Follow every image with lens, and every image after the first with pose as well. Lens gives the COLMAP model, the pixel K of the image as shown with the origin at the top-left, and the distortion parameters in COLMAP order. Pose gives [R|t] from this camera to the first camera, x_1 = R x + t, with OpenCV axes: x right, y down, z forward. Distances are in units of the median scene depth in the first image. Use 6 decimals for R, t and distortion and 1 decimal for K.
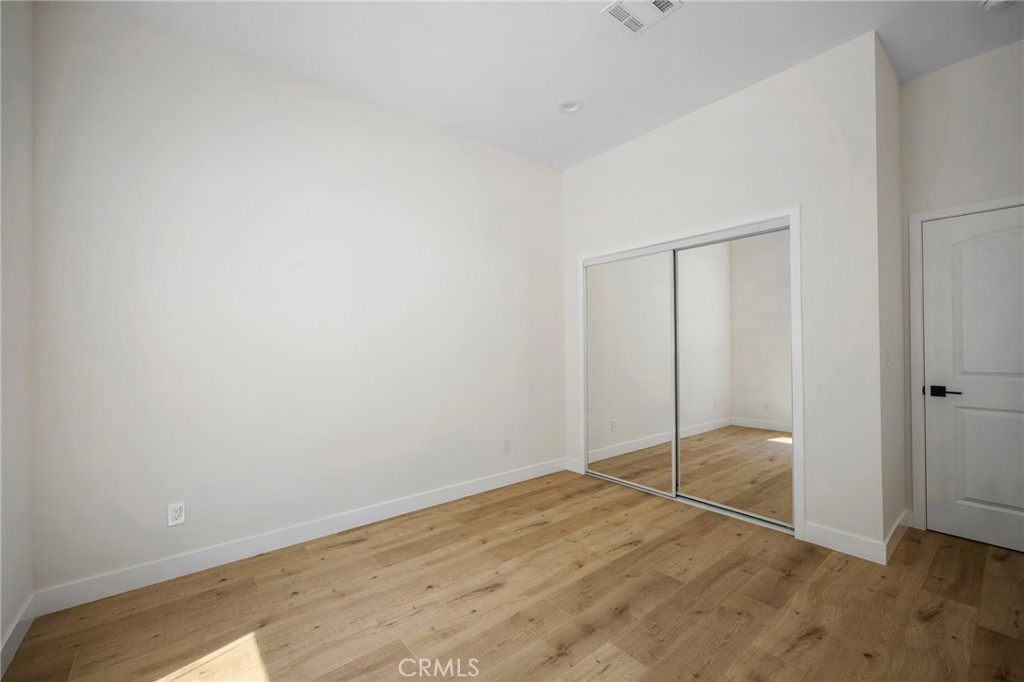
lens RADIAL K [[419.7, 0, 509.4], [0, 419.7, 341.2], [0, 0, 1]] dist [0.000775, 0.000324]
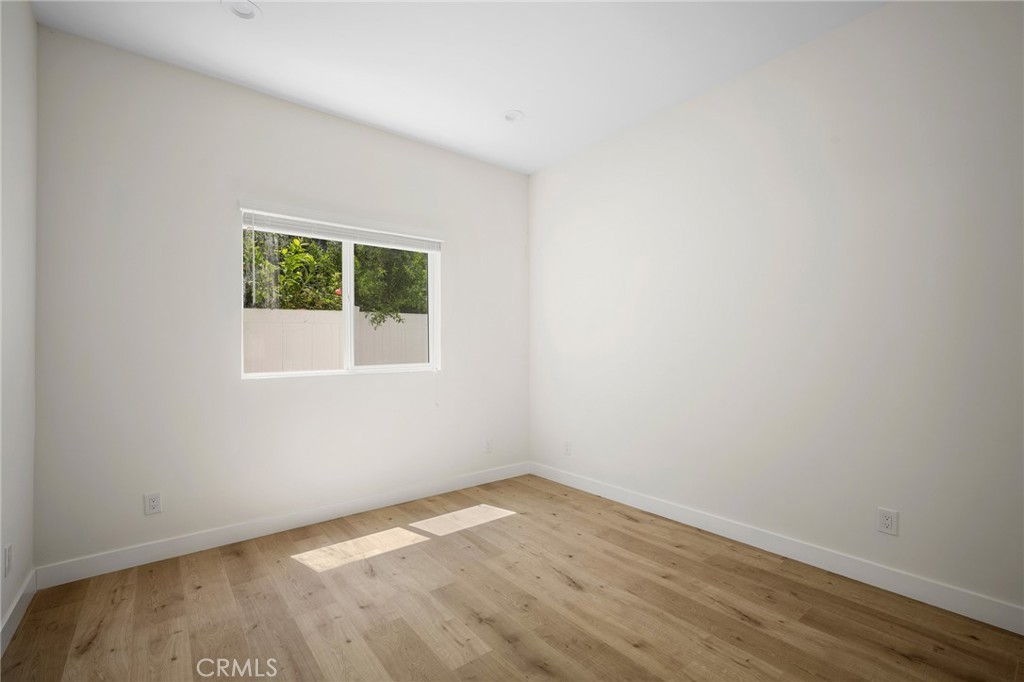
lens RADIAL K [[444.4, 0, 514.0], [0, 444.4, 337.4], [0, 0, 1]] dist [0.009456, -0.000162]
pose [[-0.006885, -0.016316, -0.999843, 0.897354], [0.020142, 0.999662, -0.016452, 0.001063], [0.999773, -0.020253, -0.006554, 0.743190]]
